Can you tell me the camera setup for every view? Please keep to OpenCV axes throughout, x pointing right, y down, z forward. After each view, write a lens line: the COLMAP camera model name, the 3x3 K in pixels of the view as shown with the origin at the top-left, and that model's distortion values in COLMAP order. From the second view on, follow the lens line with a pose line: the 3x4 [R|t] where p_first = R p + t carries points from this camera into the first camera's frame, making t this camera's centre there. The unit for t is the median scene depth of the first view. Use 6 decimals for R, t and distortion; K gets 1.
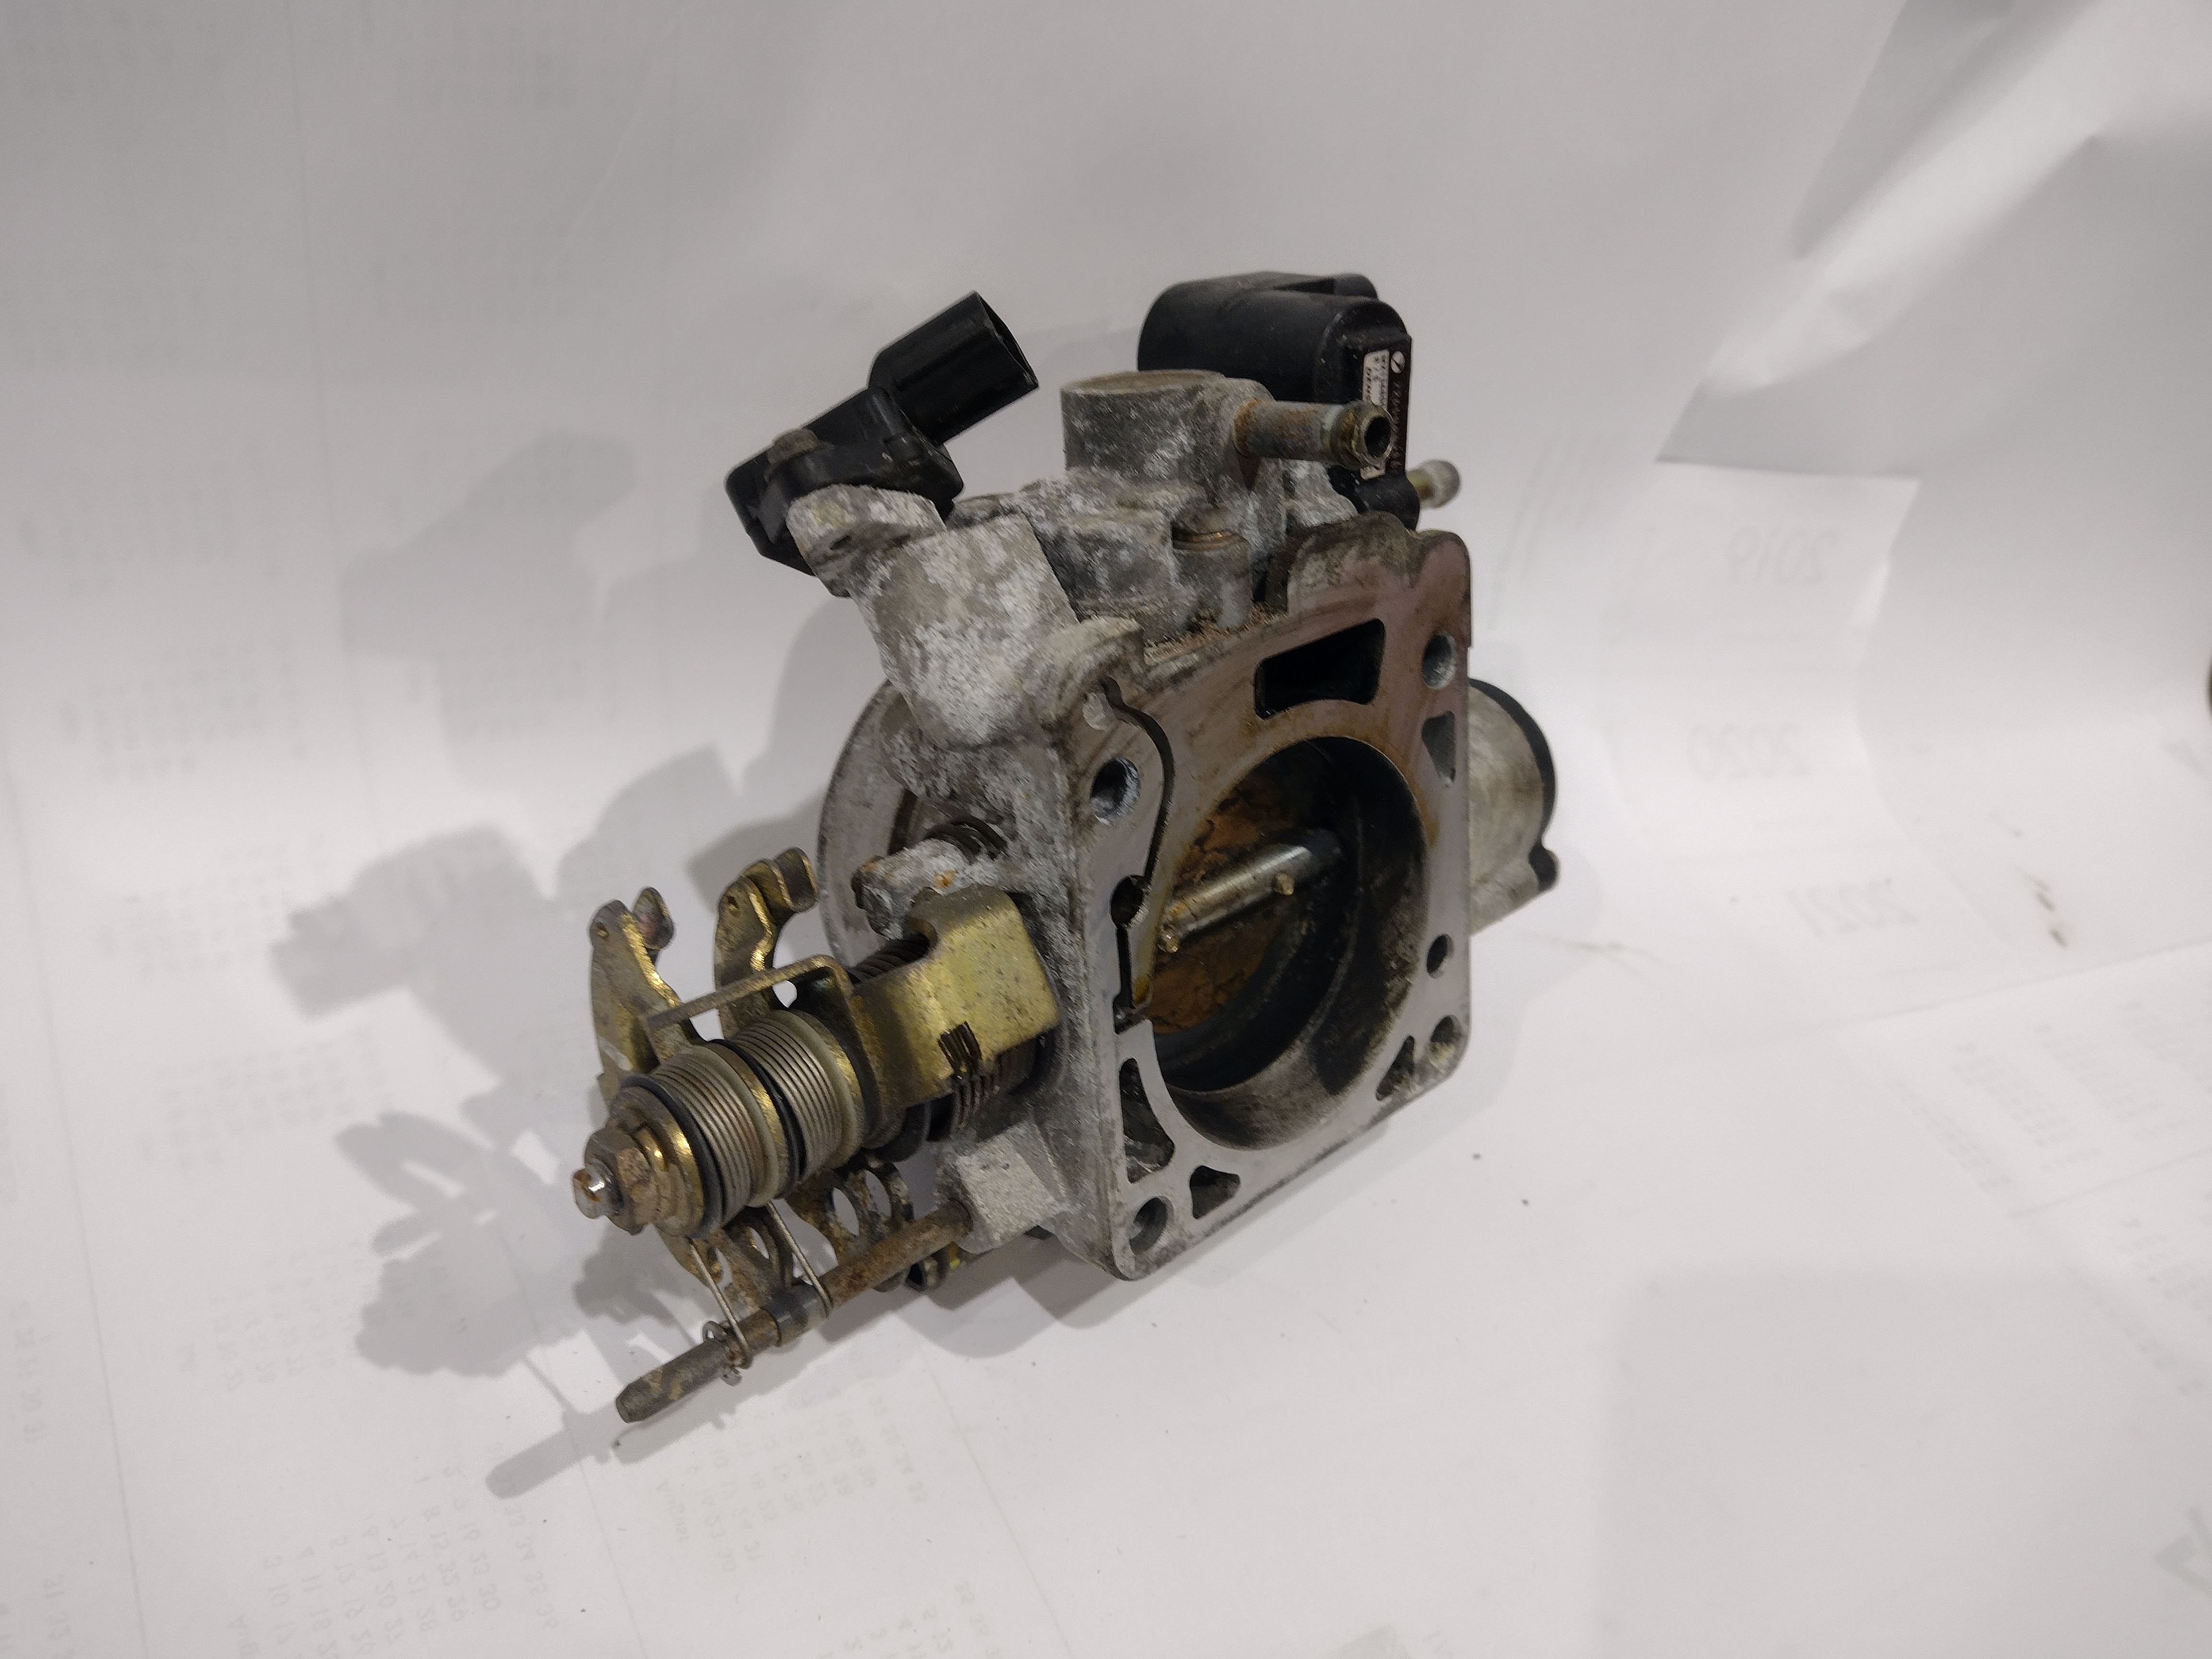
lens RADIAL K [[1800.1, 0, 1106.0], [0, 1800.1, 829.5], [0, 0, 1]] dist [0.080457, -0.001735]
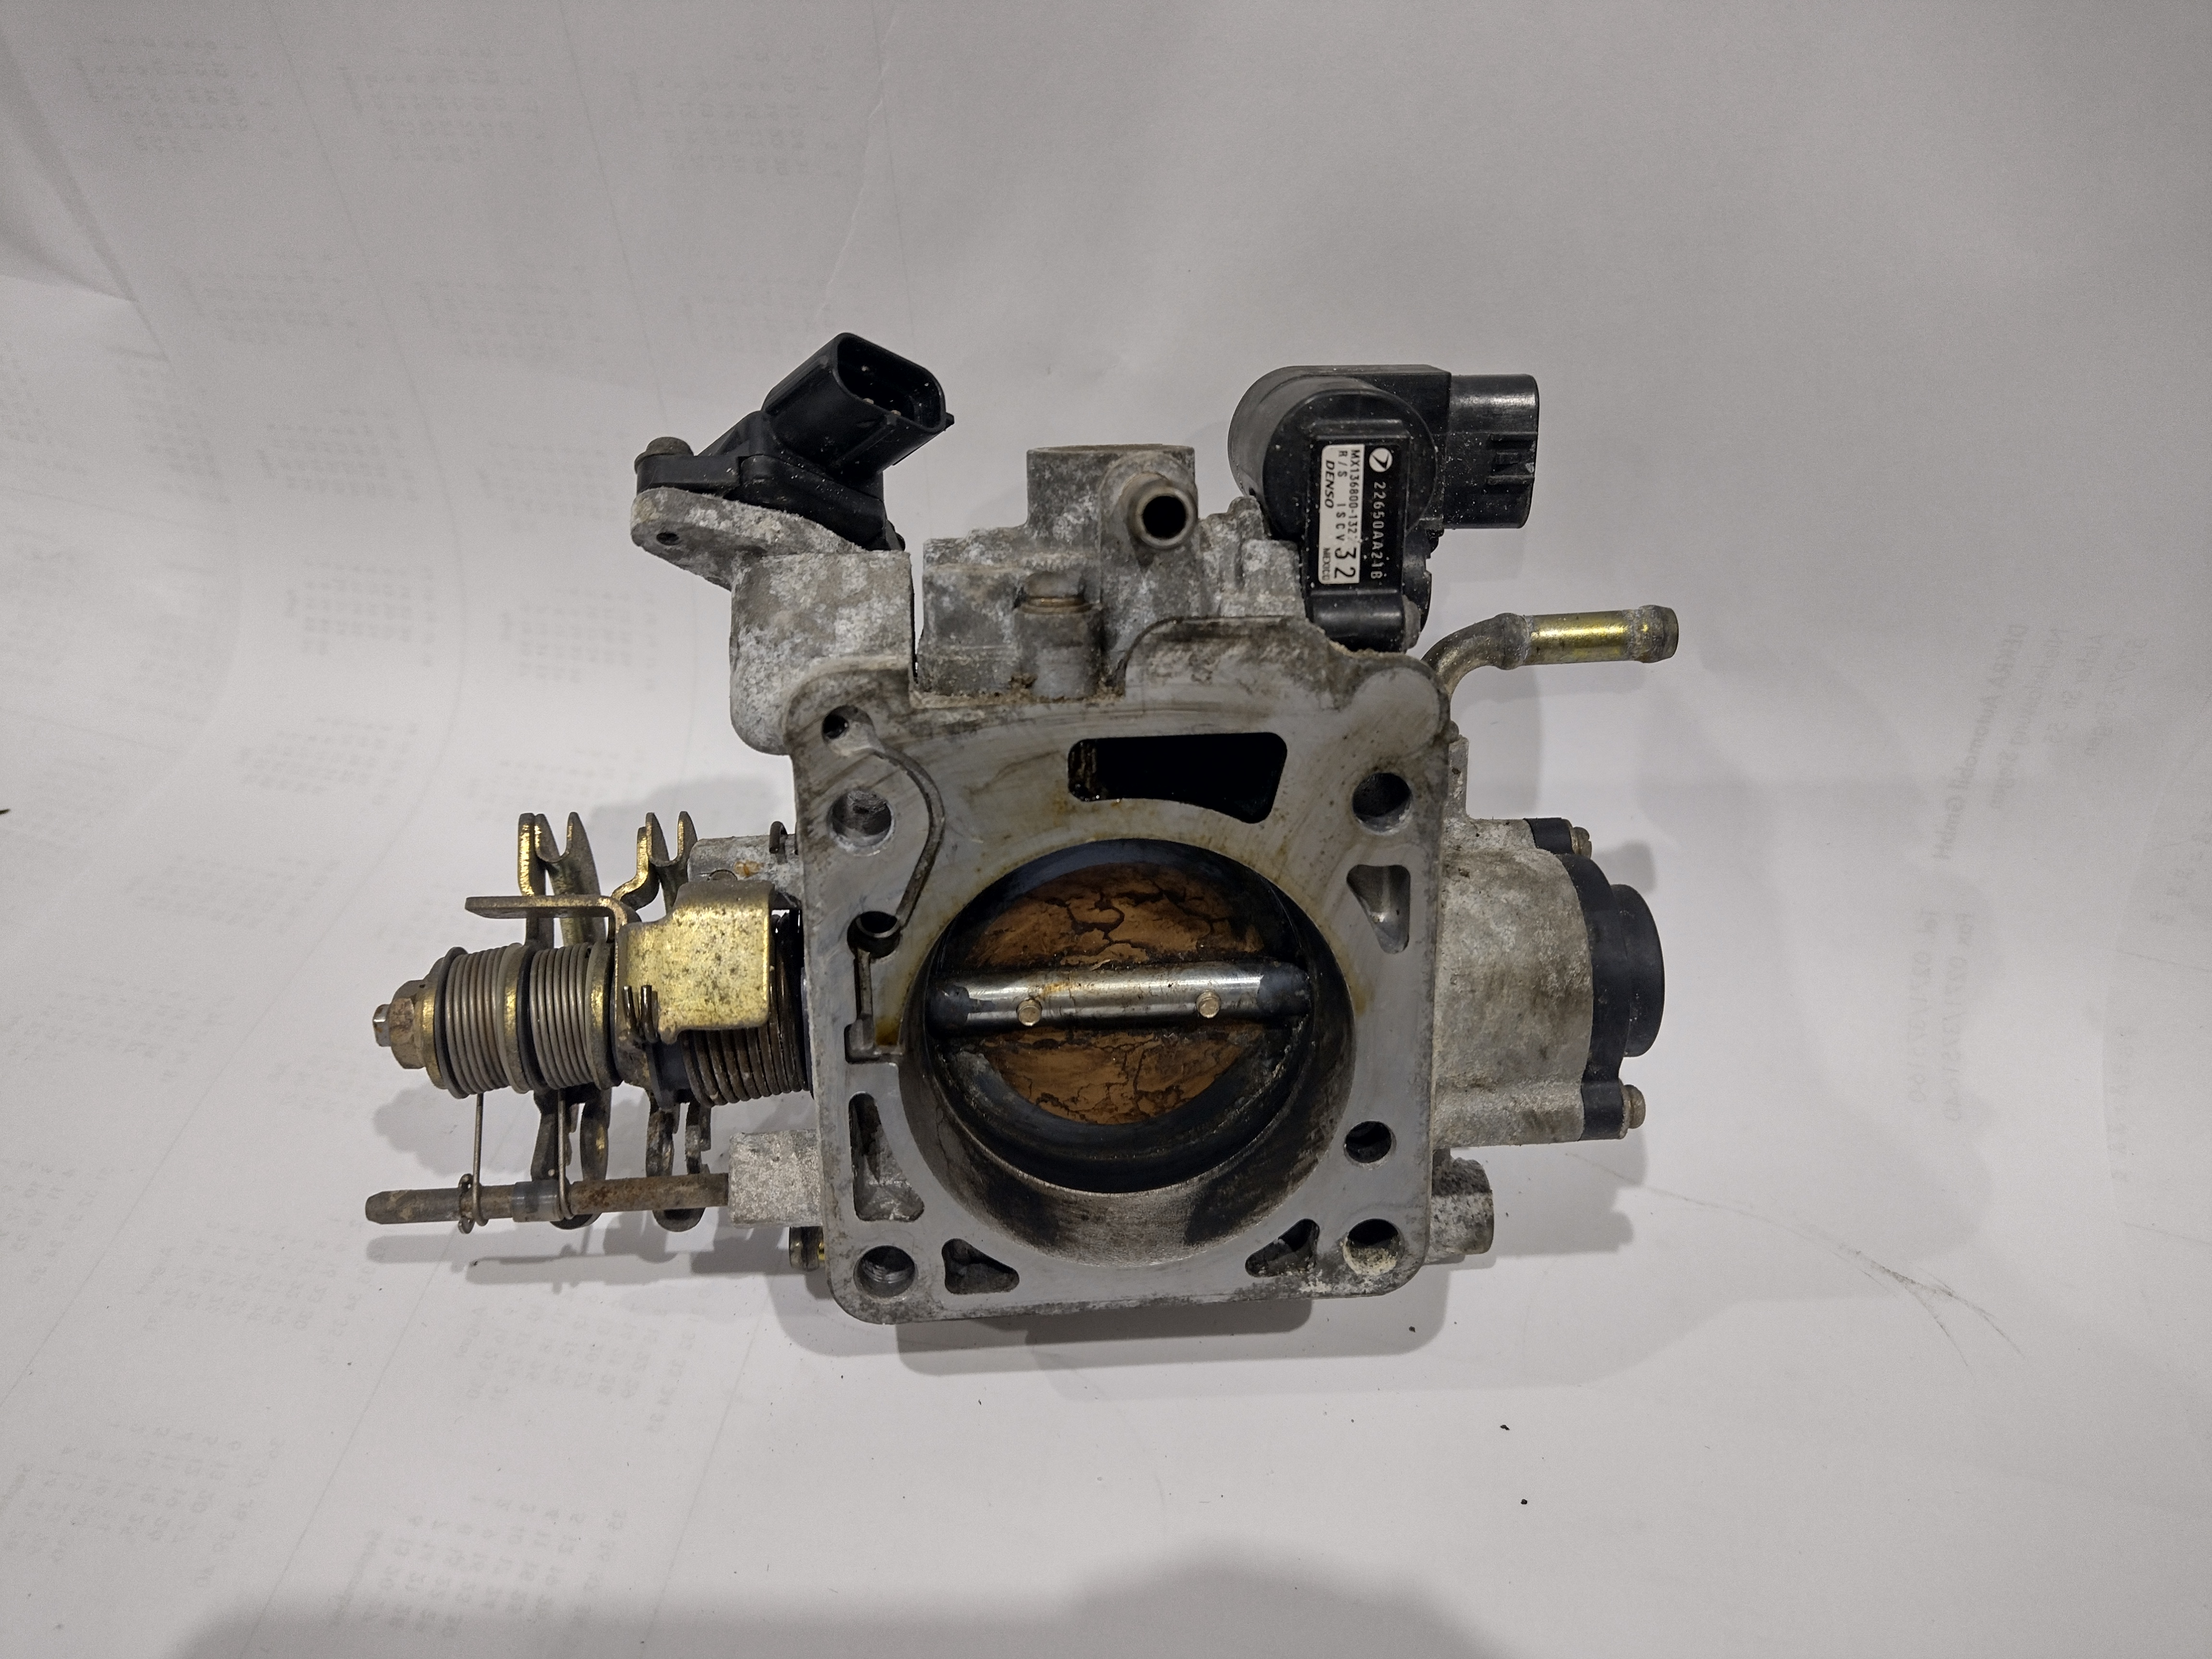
lens RADIAL K [[1723.8, 0, 1106.0], [0, 1723.8, 829.5], [0, 0, 1]] dist [0.087602, -0.000157]
pose [[0.755213, 0.225599, -0.615434, 0.665372], [-0.267314, 0.963283, 0.025083, -0.073558], [0.598496, 0.145571, 0.787789, 0.295799]]
